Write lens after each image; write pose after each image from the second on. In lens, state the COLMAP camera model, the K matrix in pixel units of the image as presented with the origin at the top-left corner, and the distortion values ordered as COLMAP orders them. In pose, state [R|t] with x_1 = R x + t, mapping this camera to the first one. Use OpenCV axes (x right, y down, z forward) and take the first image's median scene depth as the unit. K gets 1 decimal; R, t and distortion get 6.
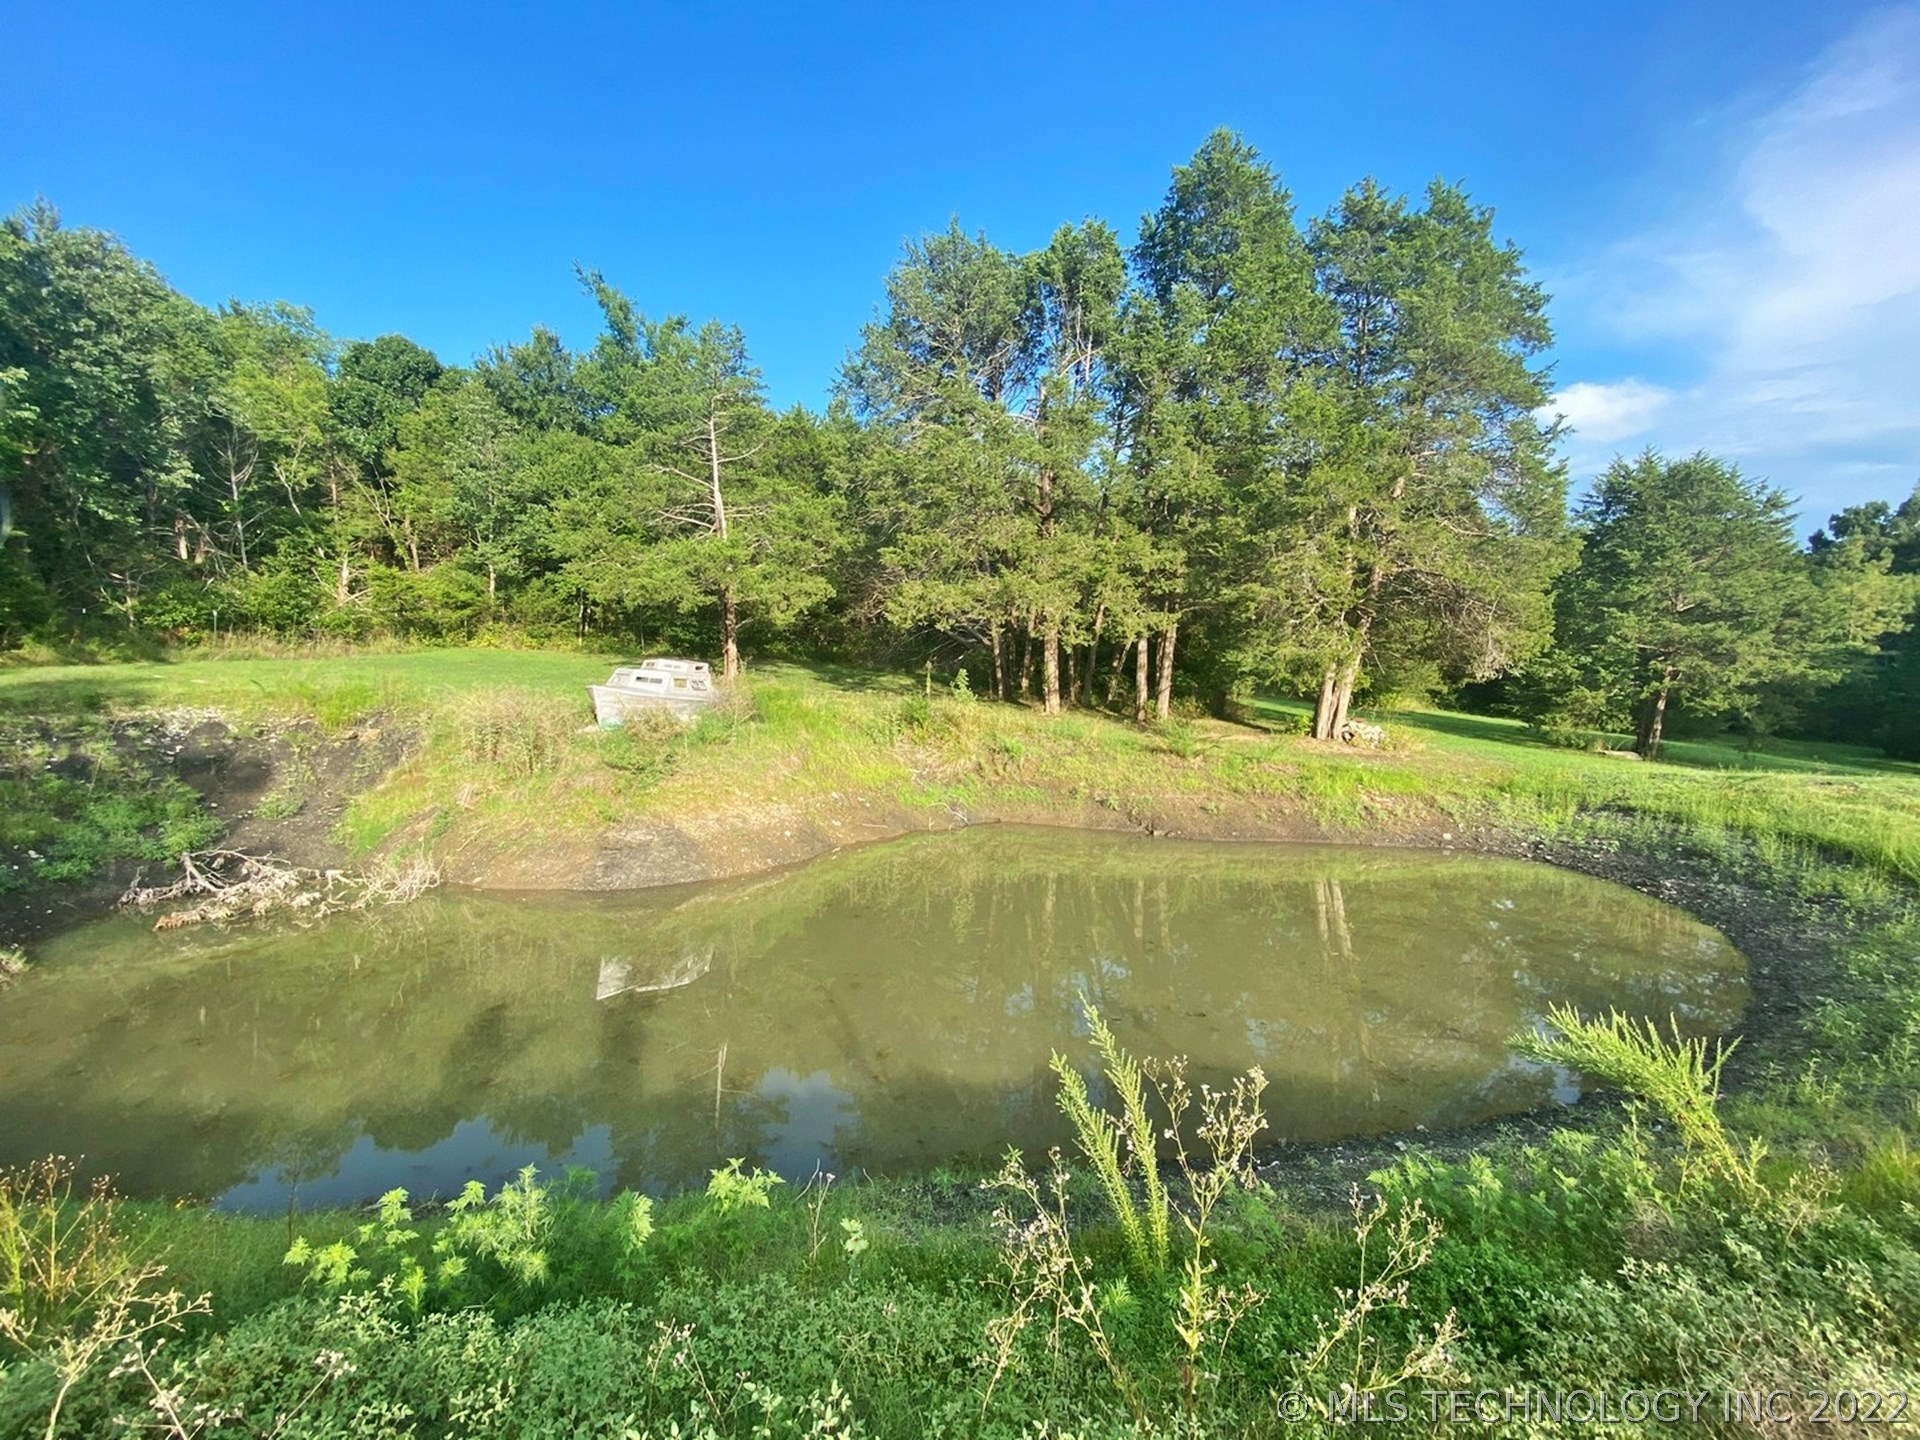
lens RADIAL K [[774.4, 0, 960.0], [0, 774.4, 720.0], [0, 0, 1]] dist [0.014326, -0.018666]
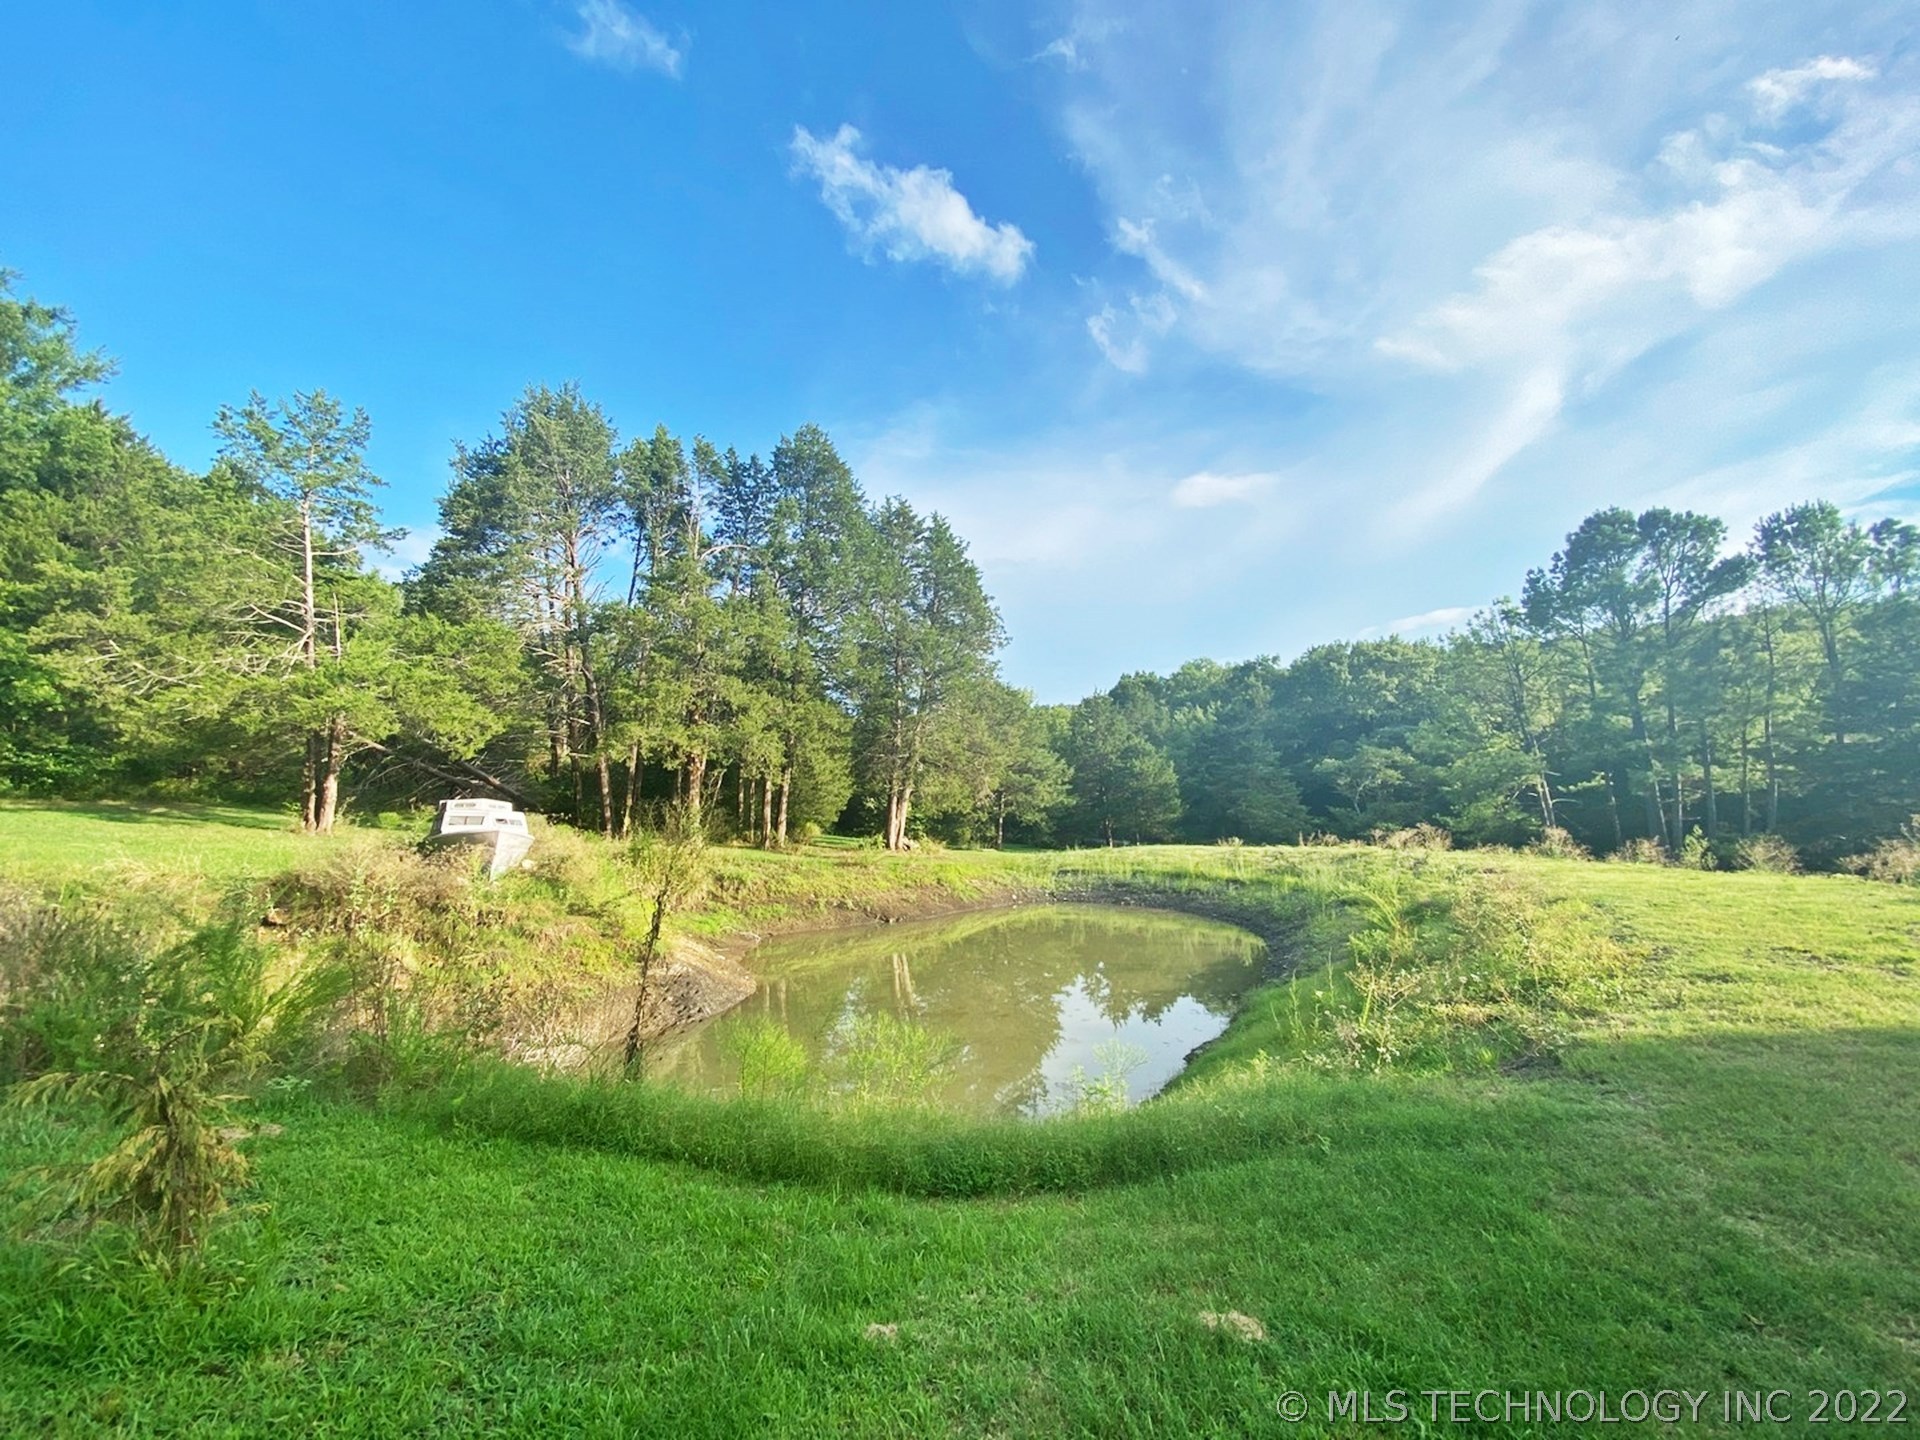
lens RADIAL K [[774.4, 0, 960.0], [0, 774.4, 720.0], [0, 0, 1]] dist [0.014326, -0.018666]
pose [[0.597301, 0.072869, 0.798700, -0.610493], [0.076597, 0.986129, -0.147251, 0.005994], [-0.798351, 0.149131, 0.583435, 0.031242]]
